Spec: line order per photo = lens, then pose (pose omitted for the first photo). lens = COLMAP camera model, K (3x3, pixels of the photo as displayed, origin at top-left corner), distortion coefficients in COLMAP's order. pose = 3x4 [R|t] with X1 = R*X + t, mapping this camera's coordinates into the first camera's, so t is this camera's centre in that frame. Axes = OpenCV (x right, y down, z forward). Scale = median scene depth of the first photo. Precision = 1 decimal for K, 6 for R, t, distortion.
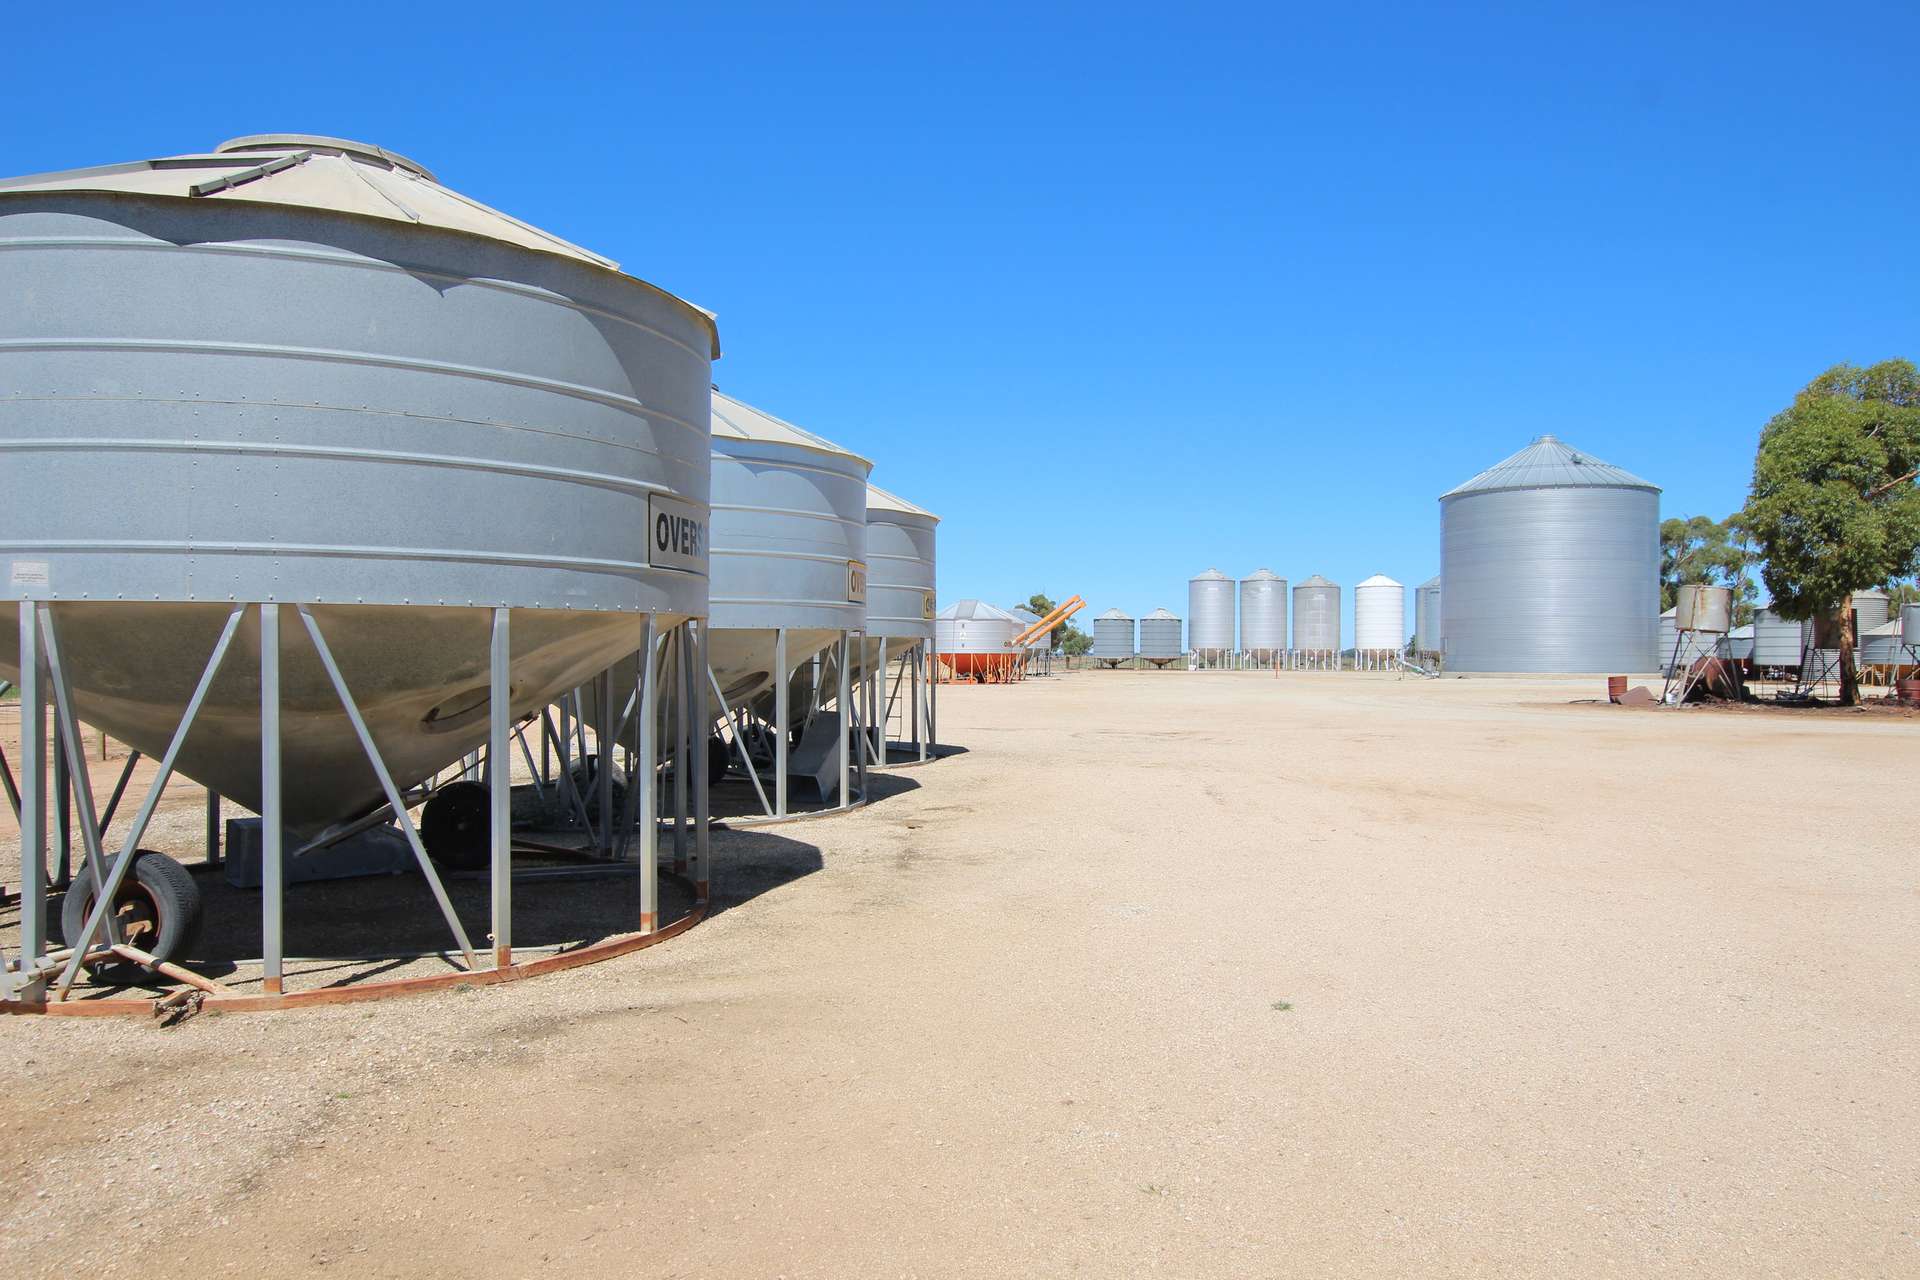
lens RADIAL K [[1160.0, 0, 960.0], [0, 1160.0, 640.0], [0, 0, 1]] dist [-0.000185, -0.000063]
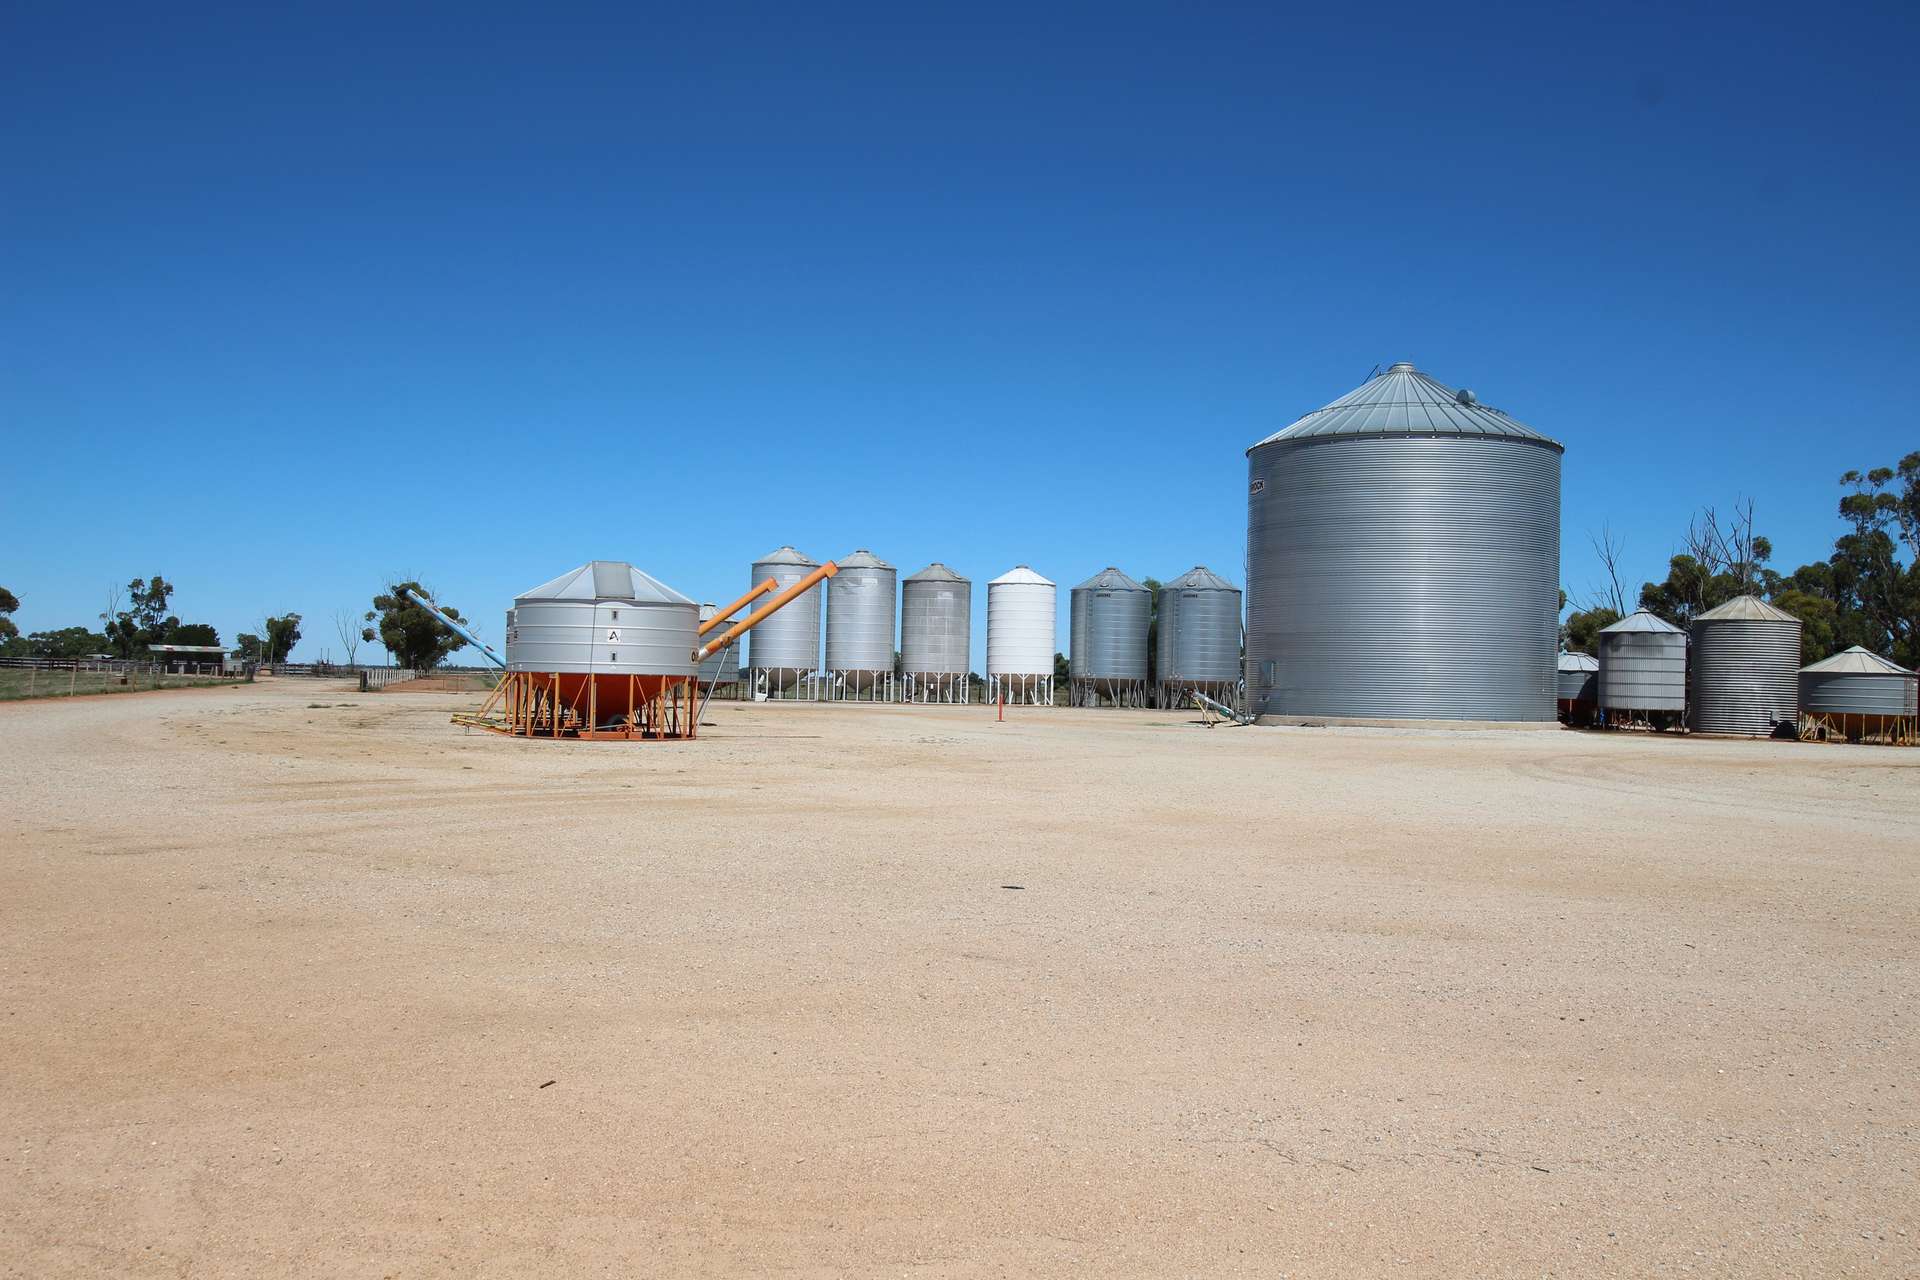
lens RADIAL K [[1609.3, 0, 960.0], [0, 1609.3, 640.0], [0, 0, 1]] dist [0.001482, 0.000348]
pose [[0.921926, 0.027576, 0.386383, -0.045195], [-0.024256, 0.999615, -0.013468, 0.001197], [-0.386606, 0.003044, 0.922240, 0.129682]]
